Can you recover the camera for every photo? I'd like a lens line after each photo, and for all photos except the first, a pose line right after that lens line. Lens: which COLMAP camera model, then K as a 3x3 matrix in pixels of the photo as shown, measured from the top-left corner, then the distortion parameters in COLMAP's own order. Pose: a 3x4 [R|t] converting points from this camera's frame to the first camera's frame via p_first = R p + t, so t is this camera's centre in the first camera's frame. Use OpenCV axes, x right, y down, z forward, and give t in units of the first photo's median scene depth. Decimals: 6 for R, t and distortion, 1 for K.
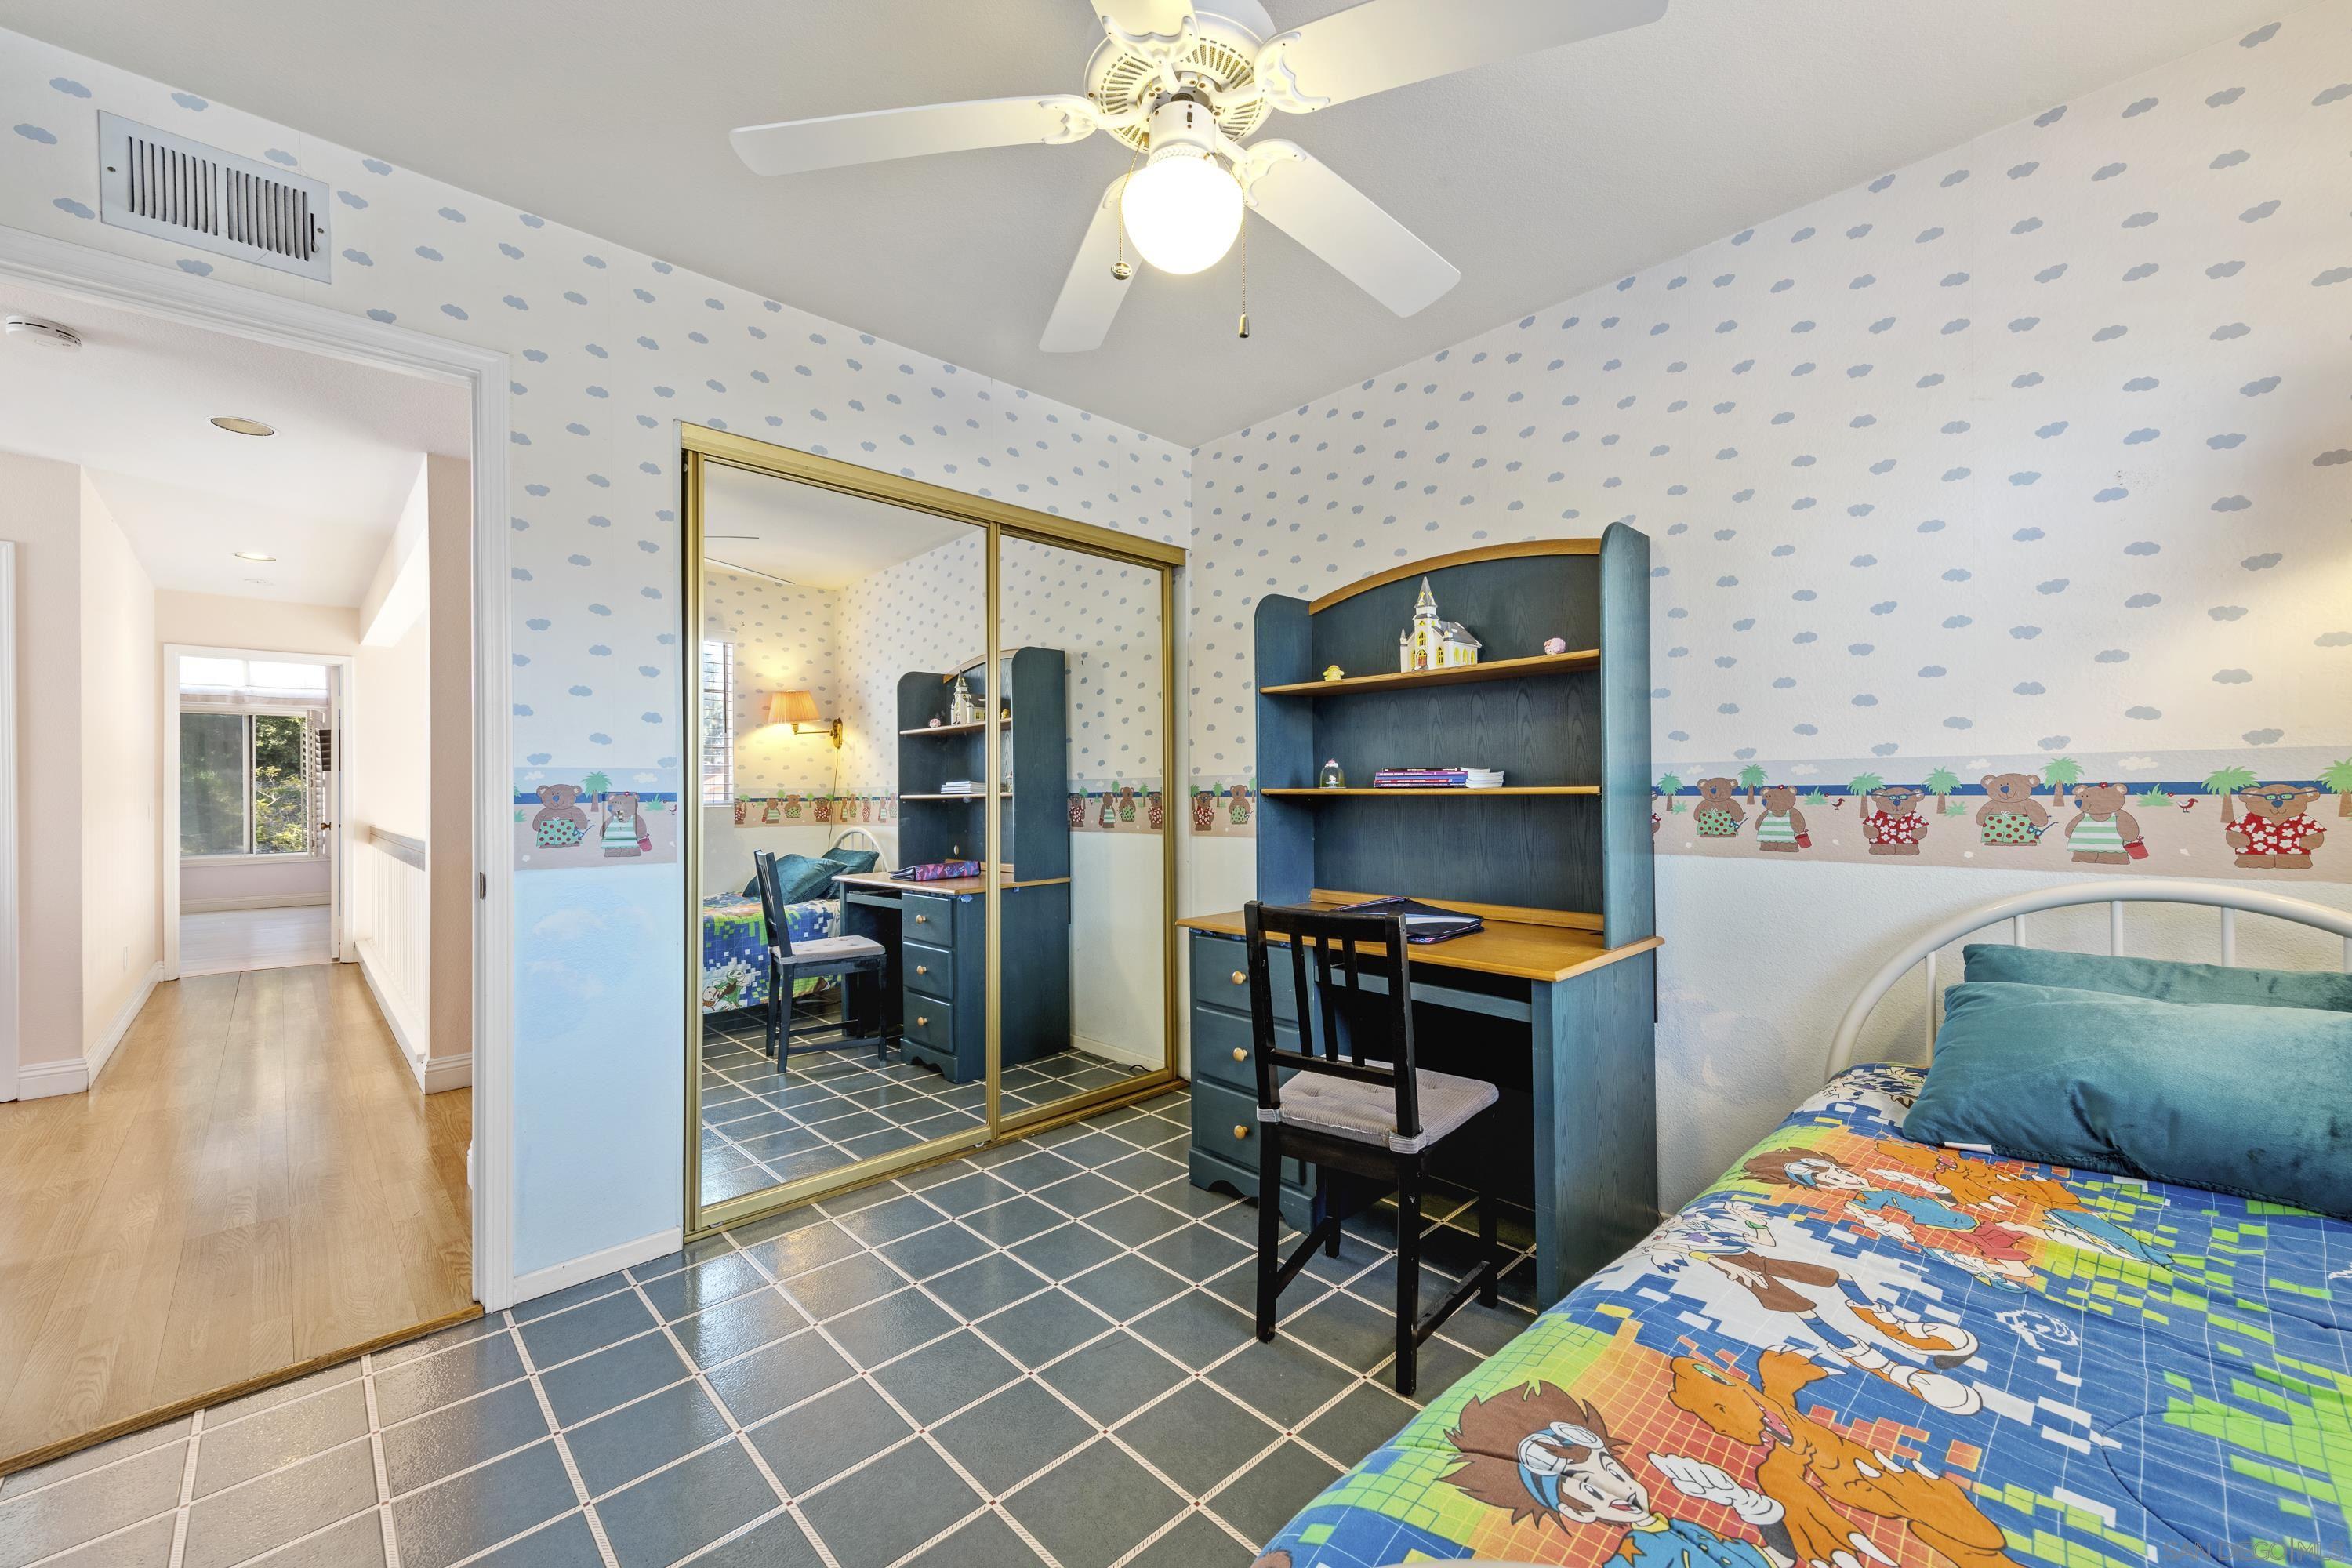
lens RADIAL K [[917.3, 0, 1168.0], [0, 917.3, 760.9], [0, 0, 1]] dist [0.011105, -0.003438]
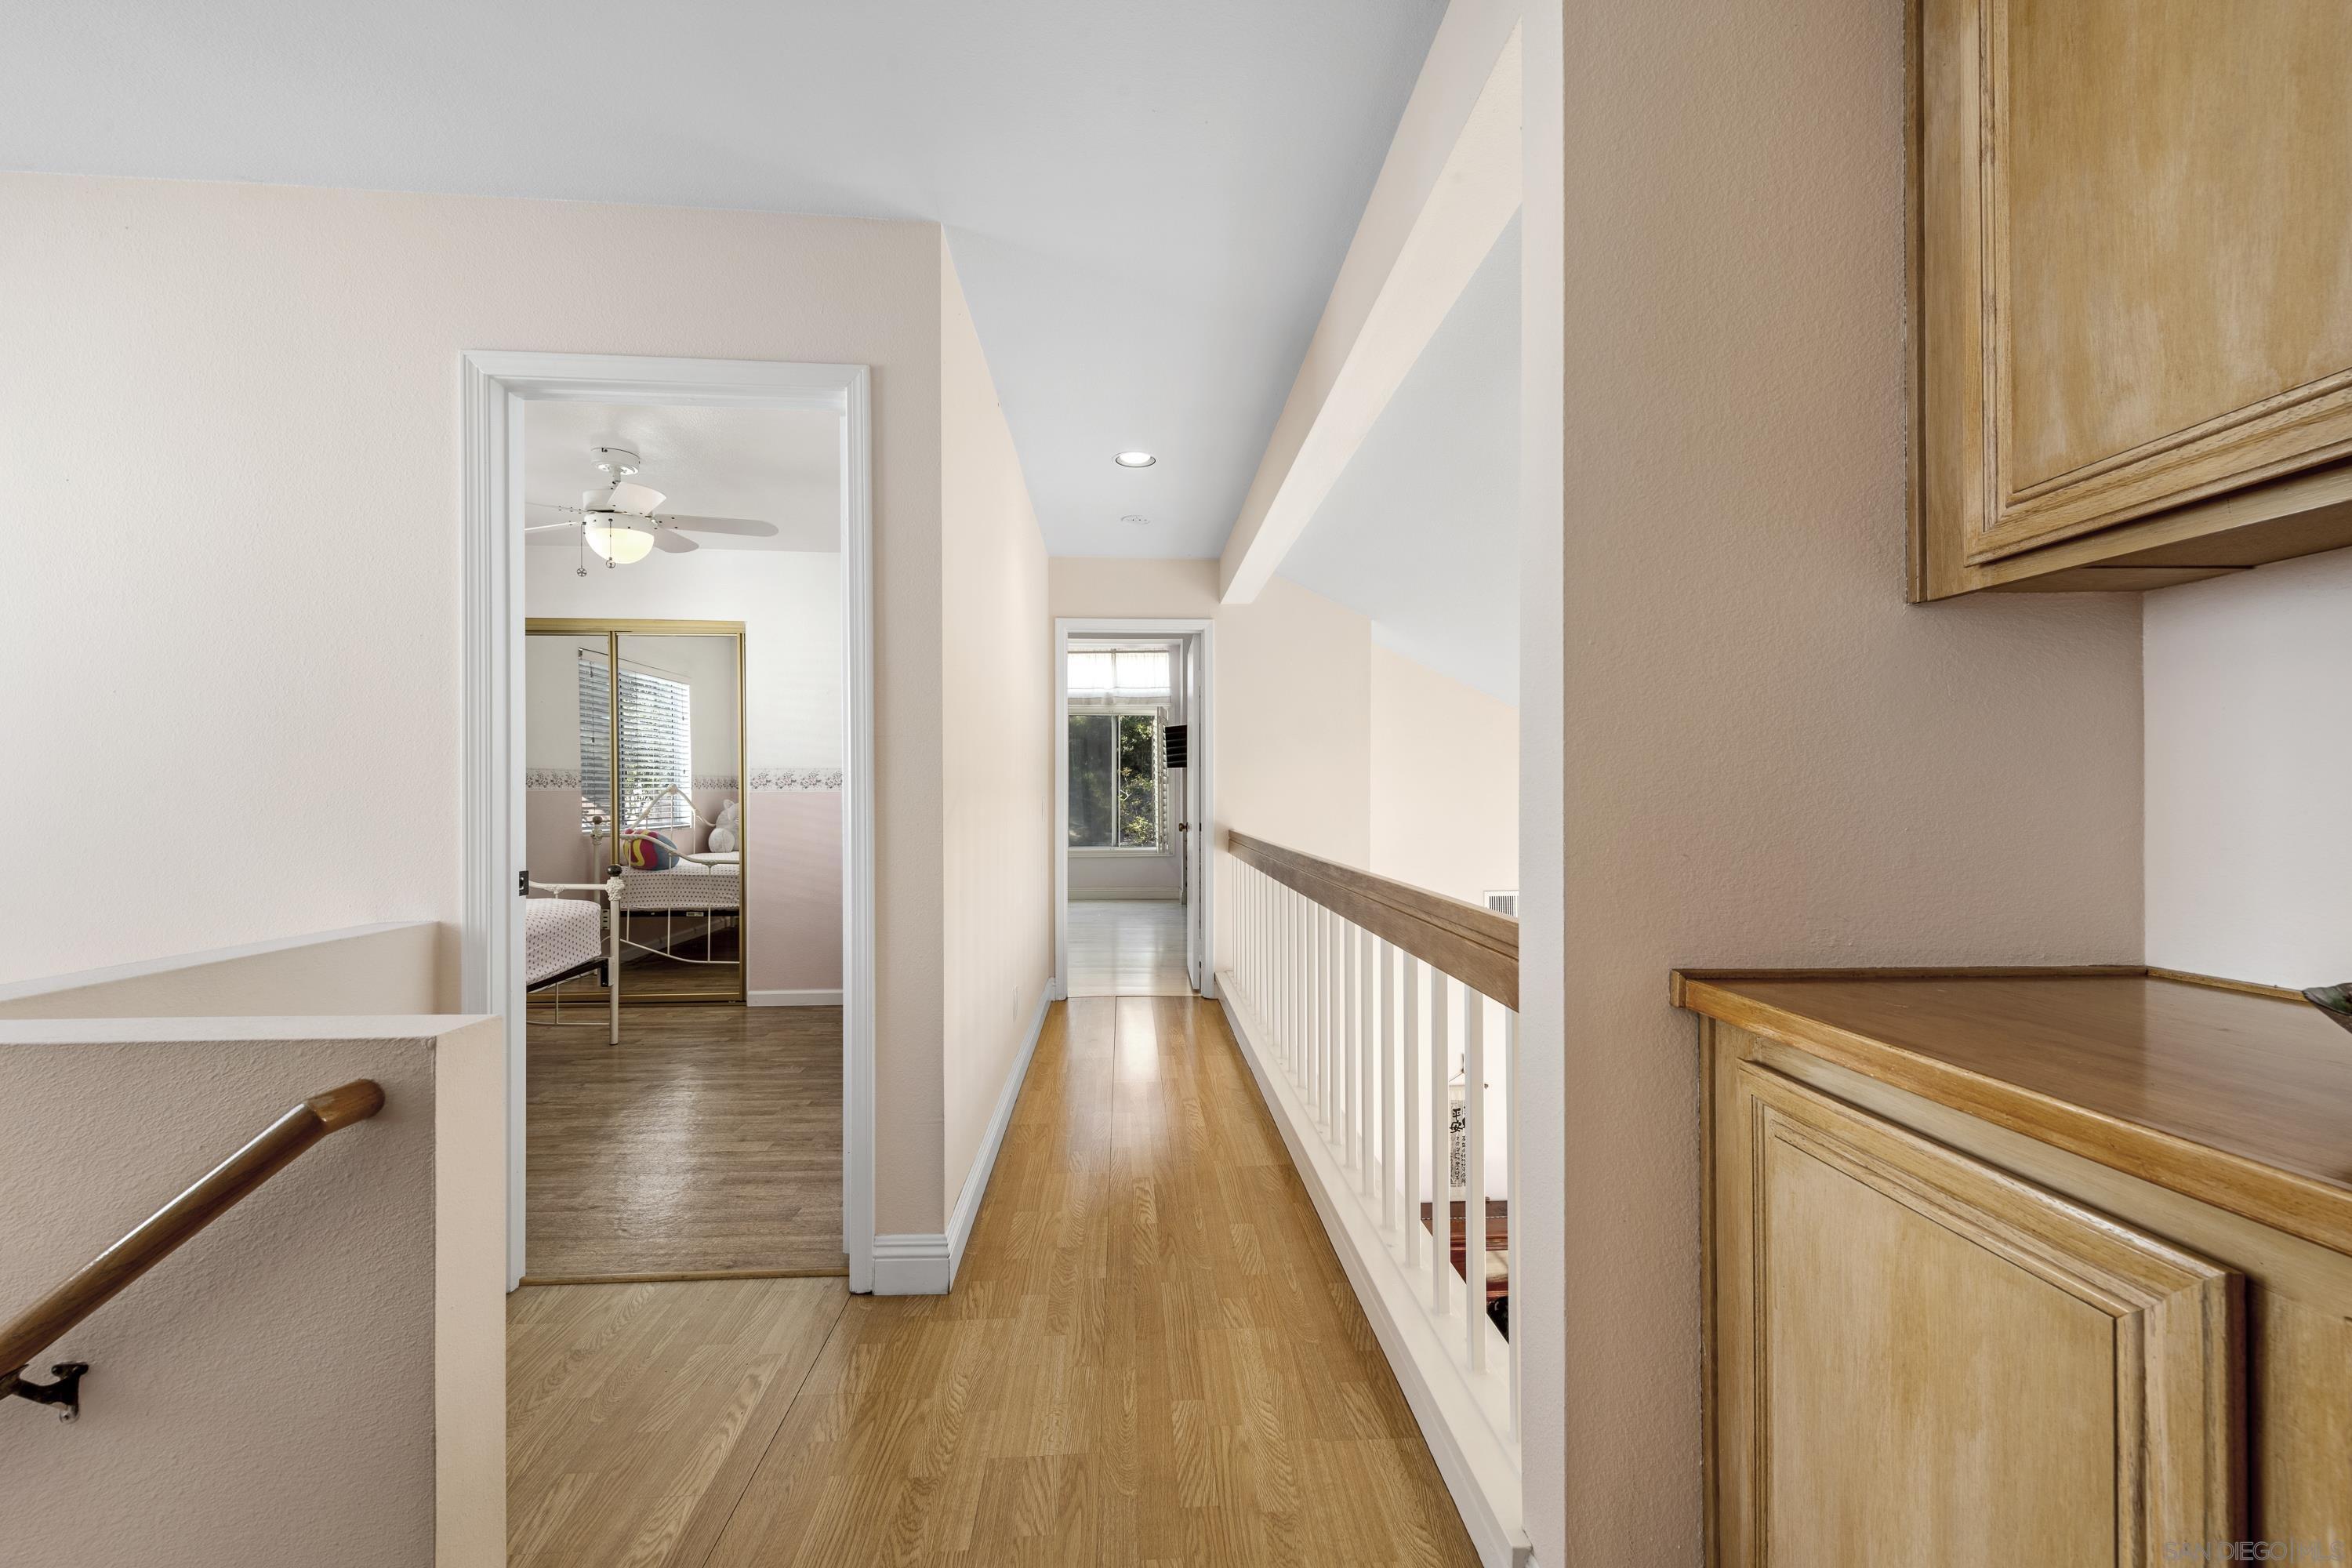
lens RADIAL K [[917.3, 0, 1174.4], [0, 917.3, 791.5], [0, 0, 1]] dist [0.011105, -0.003438]
pose [[0.757226, 0.014683, -0.652988, -0.257527], [0.002430, 0.999677, 0.025296, 0.011307], [0.653149, -0.020741, 0.756945, 0.247292]]
